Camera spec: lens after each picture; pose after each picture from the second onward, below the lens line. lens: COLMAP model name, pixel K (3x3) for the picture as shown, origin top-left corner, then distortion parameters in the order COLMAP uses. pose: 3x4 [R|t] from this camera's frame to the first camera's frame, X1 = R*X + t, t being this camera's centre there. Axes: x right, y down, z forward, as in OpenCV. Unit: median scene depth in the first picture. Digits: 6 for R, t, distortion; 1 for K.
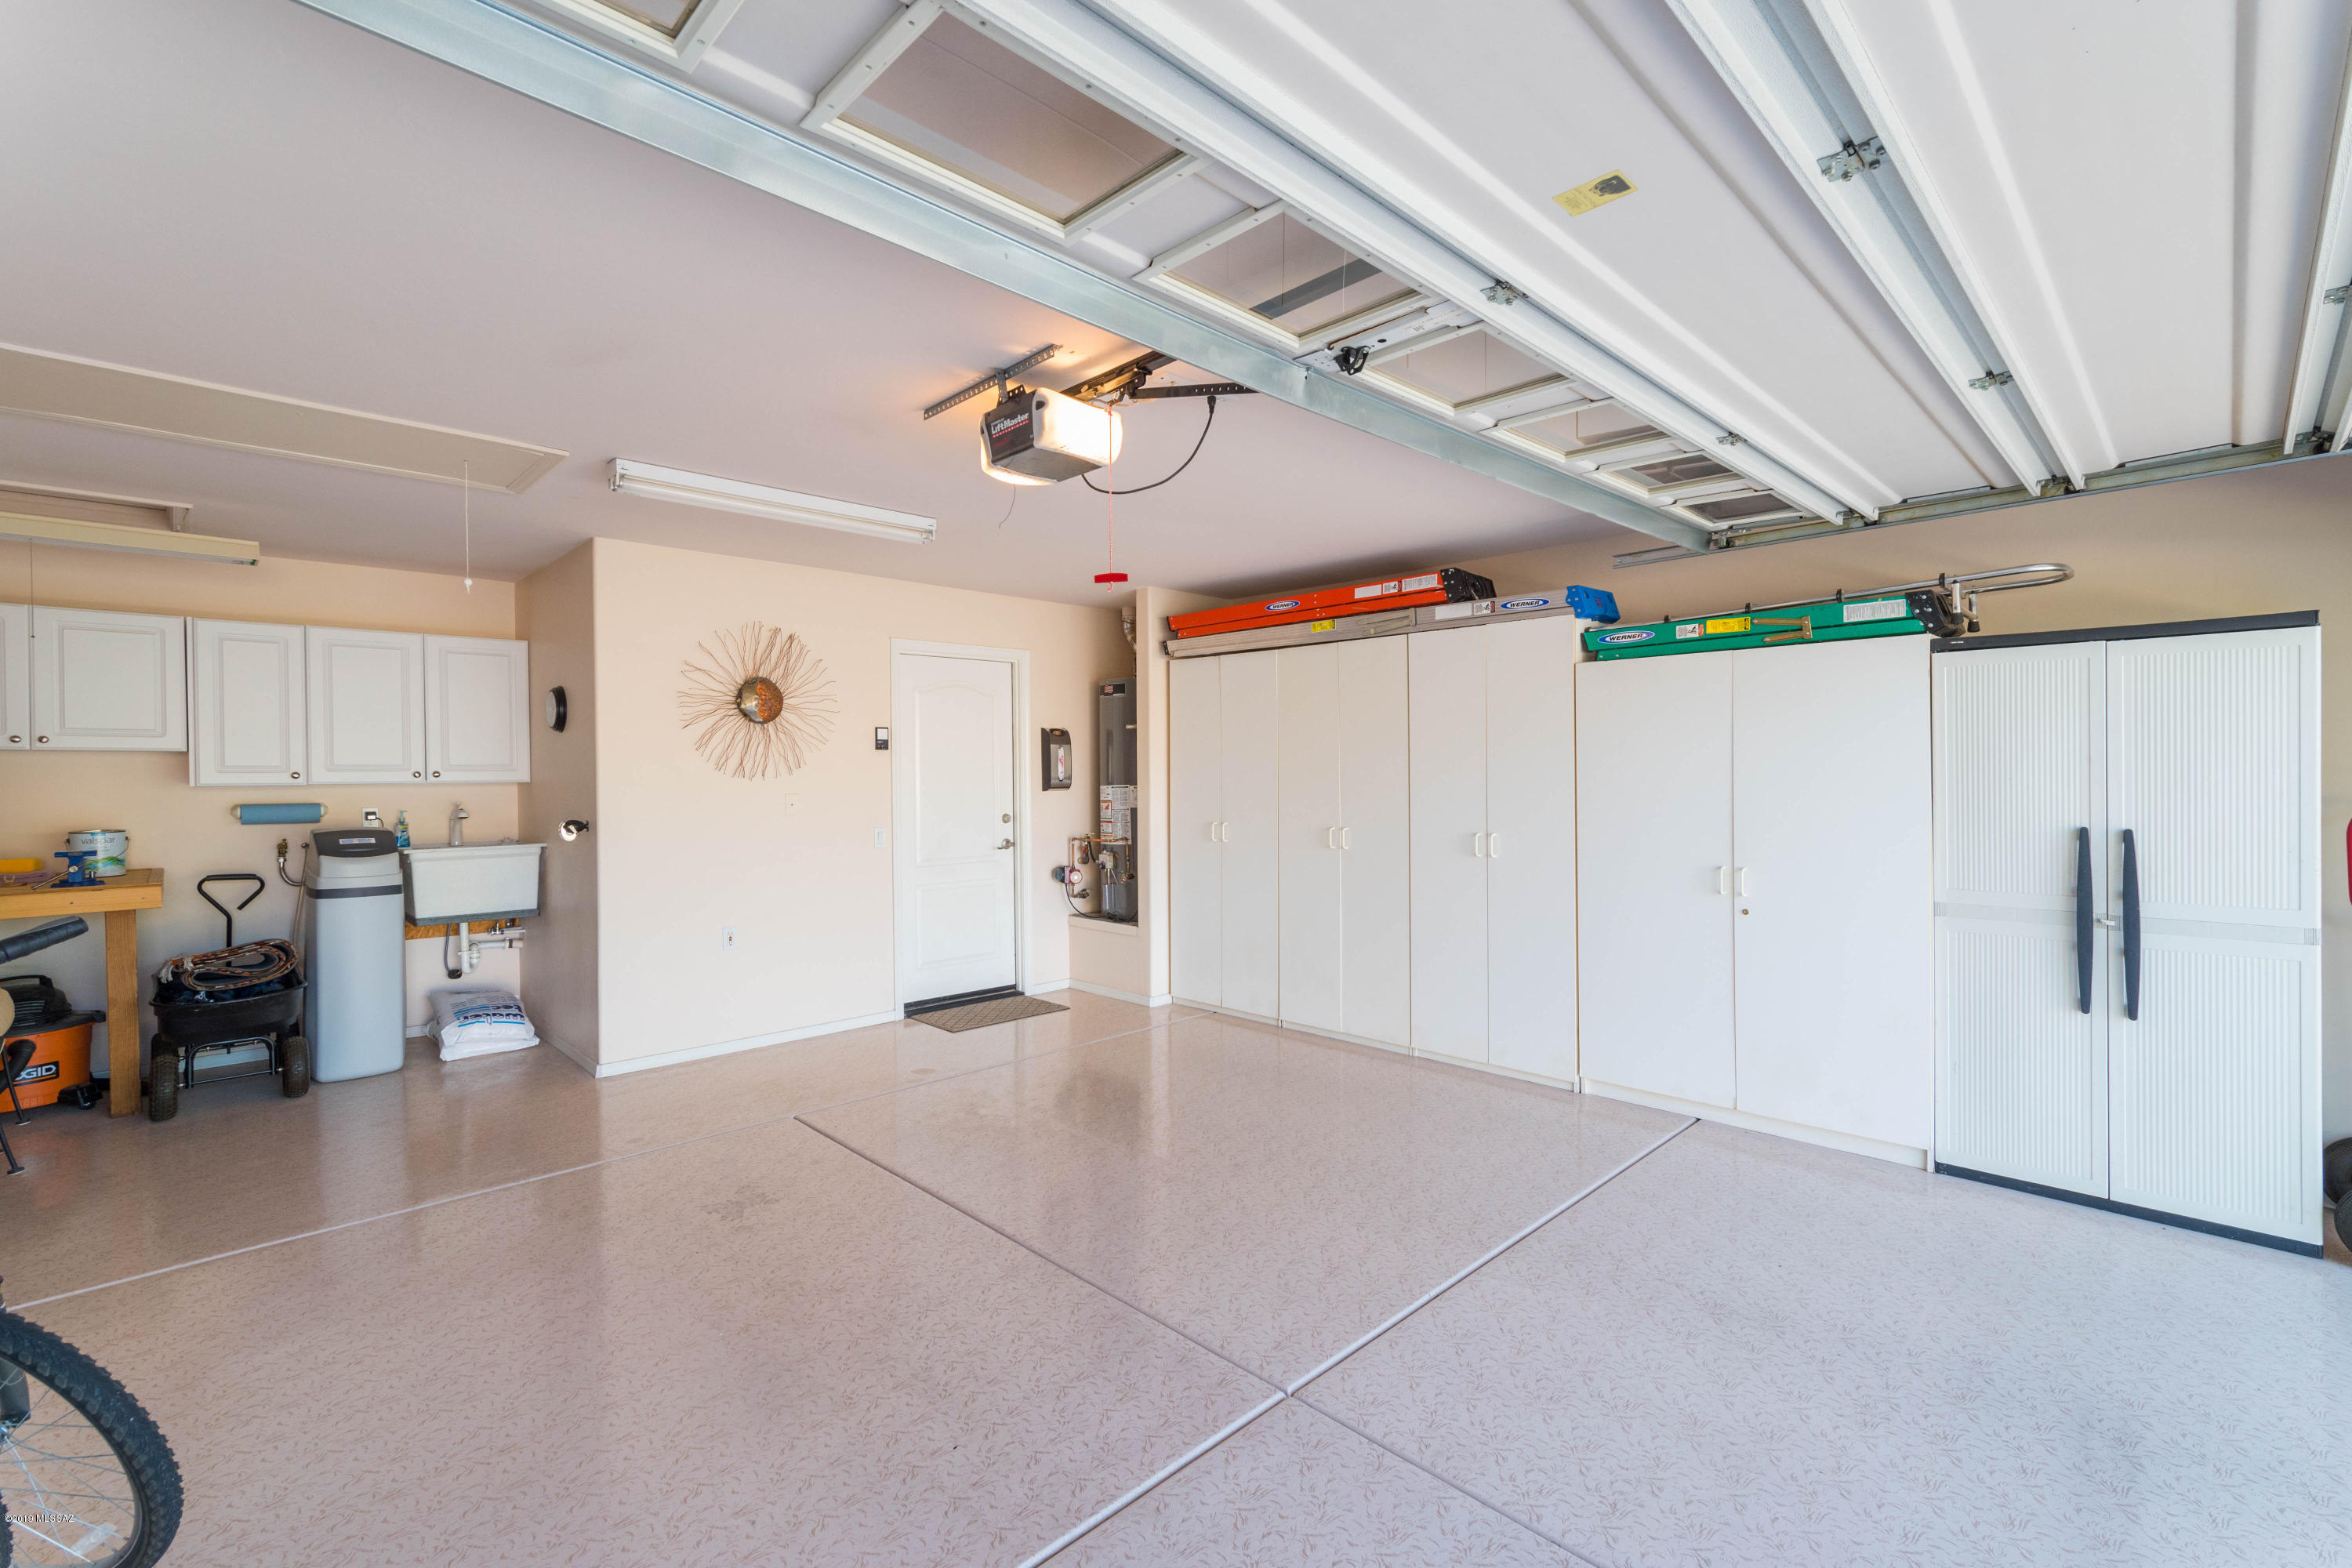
lens RADIAL K [[1021.8, 0, 1184.3], [0, 1021.8, 776.4], [0, 0, 1]] dist [-0.008138, 0.004007]
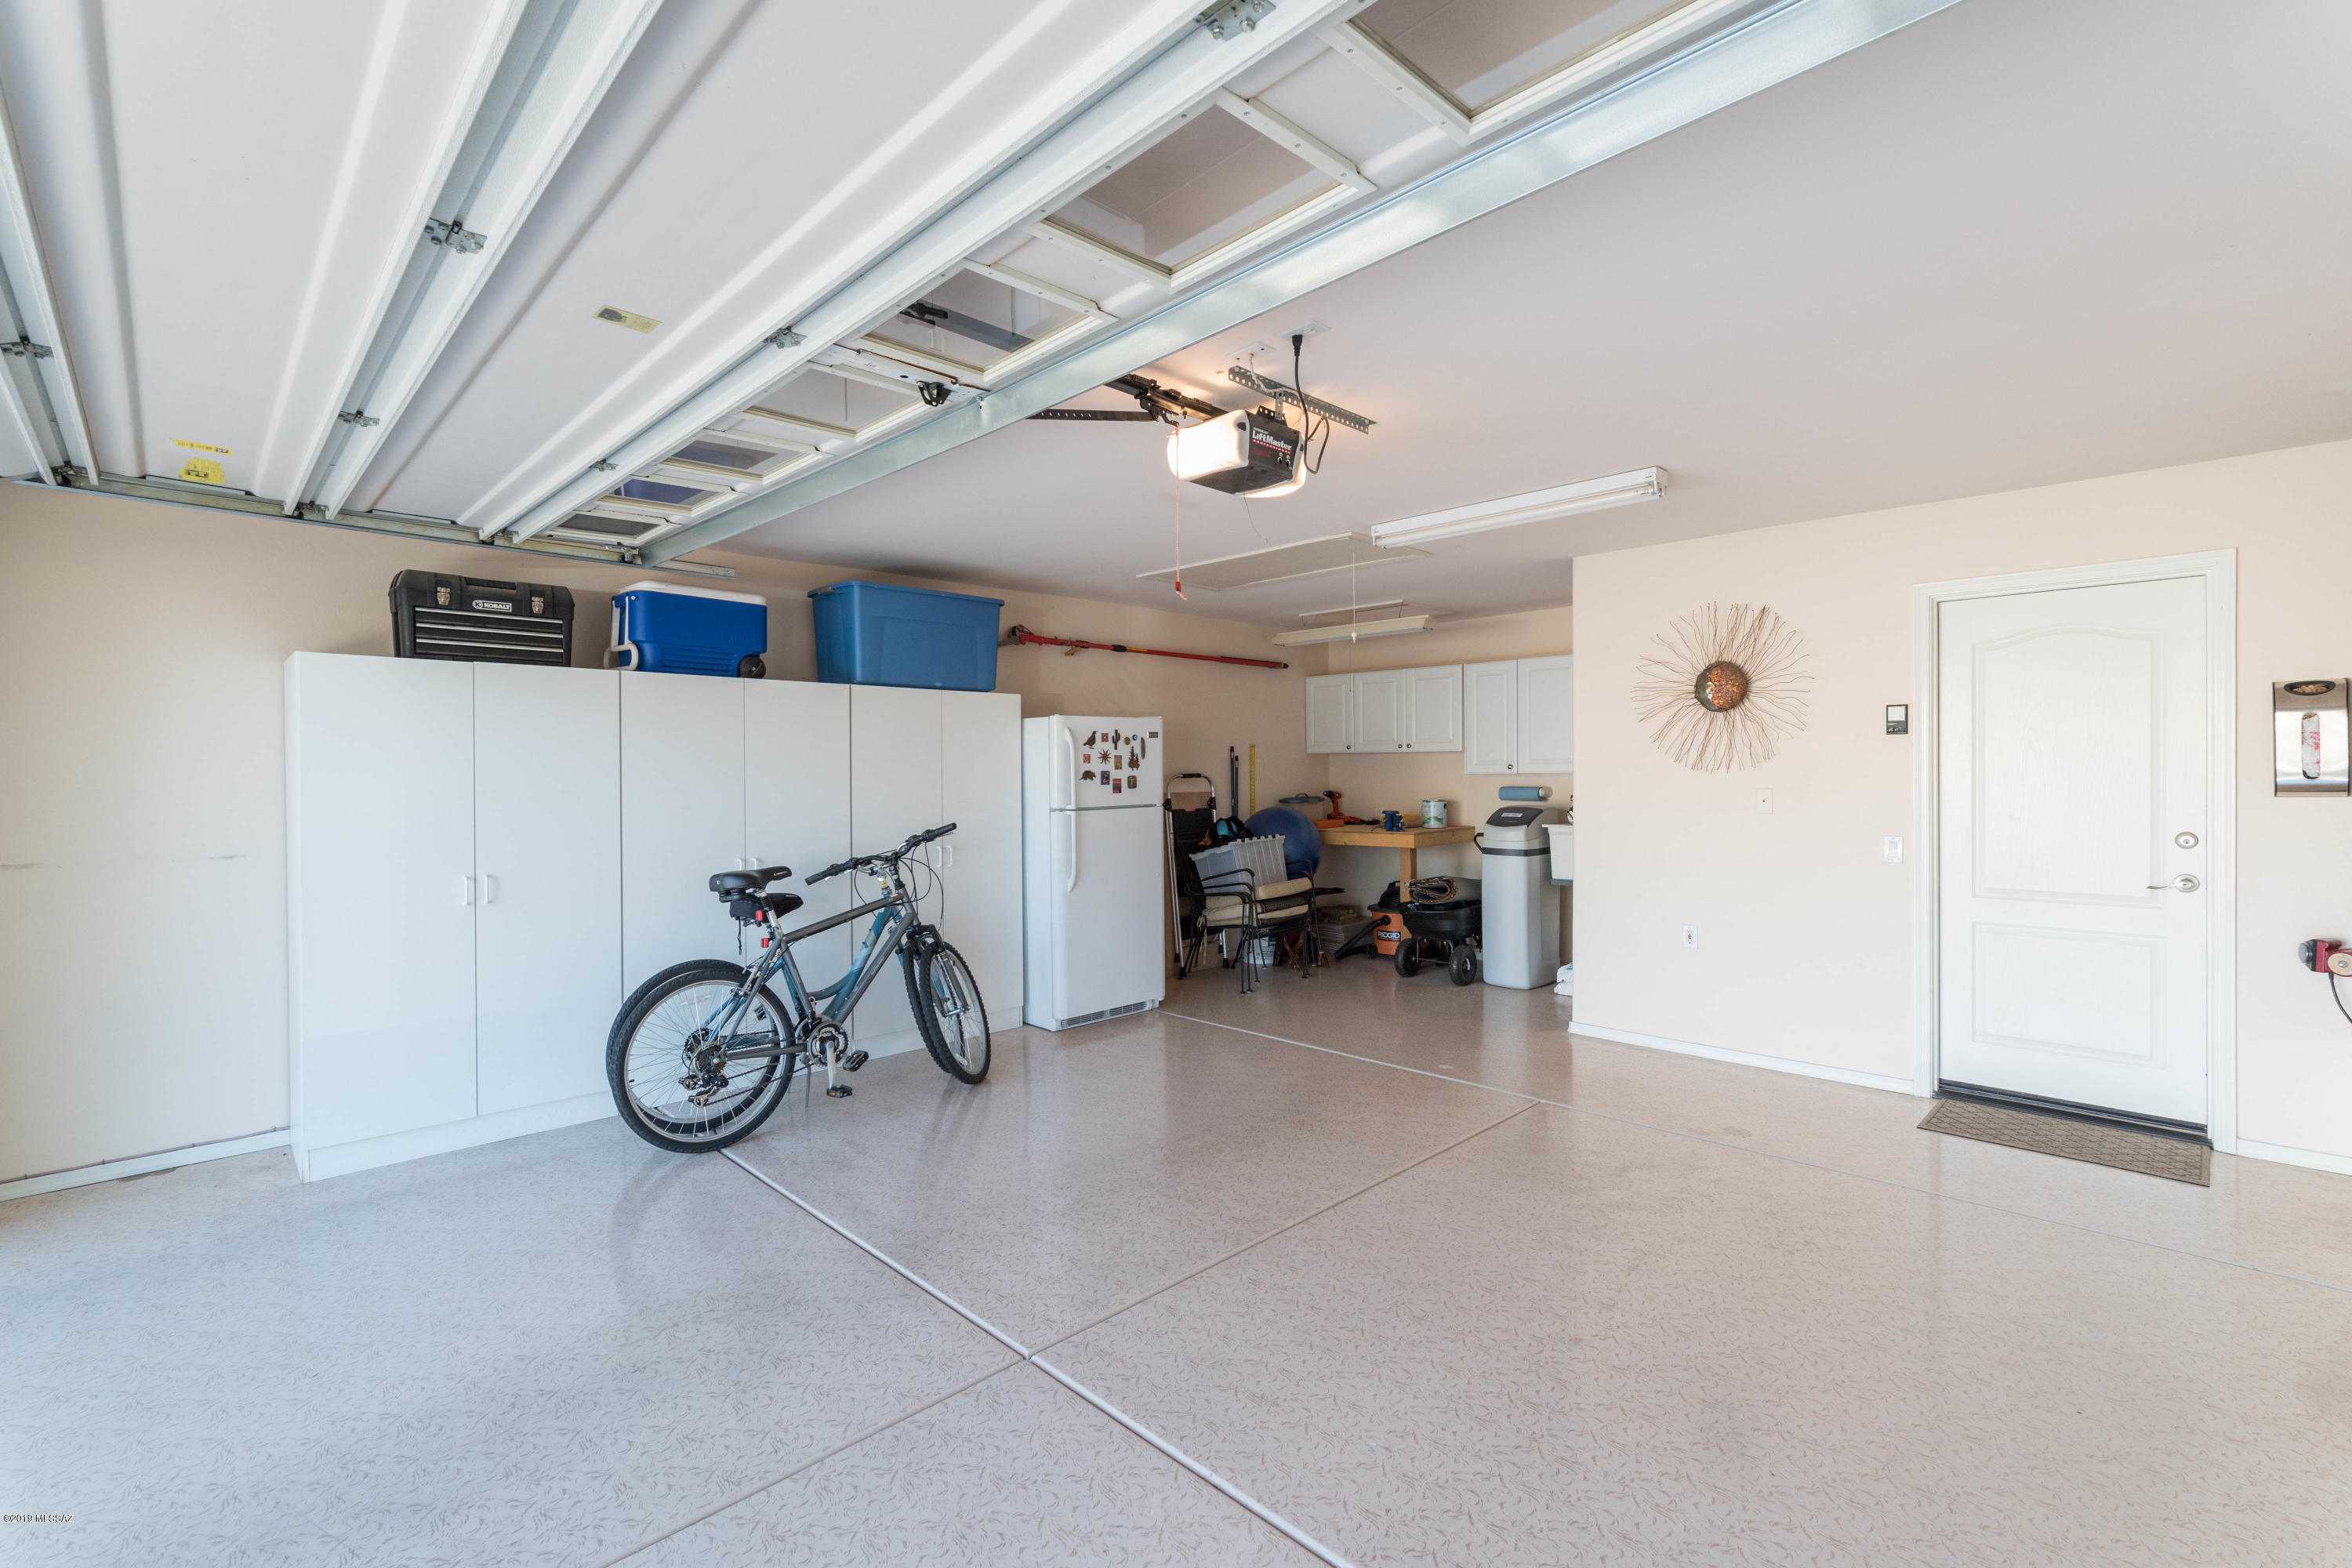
lens RADIAL K [[1021.8, 0, 1183.9], [0, 1021.8, 778.6], [0, 0, 1]] dist [-0.008138, 0.004007]
pose [[0.006985, 0.014697, -0.999868, 0.528034], [0.001763, 0.999890, 0.014709, -0.005742], [0.999974, -0.001866, 0.006958, 0.528342]]
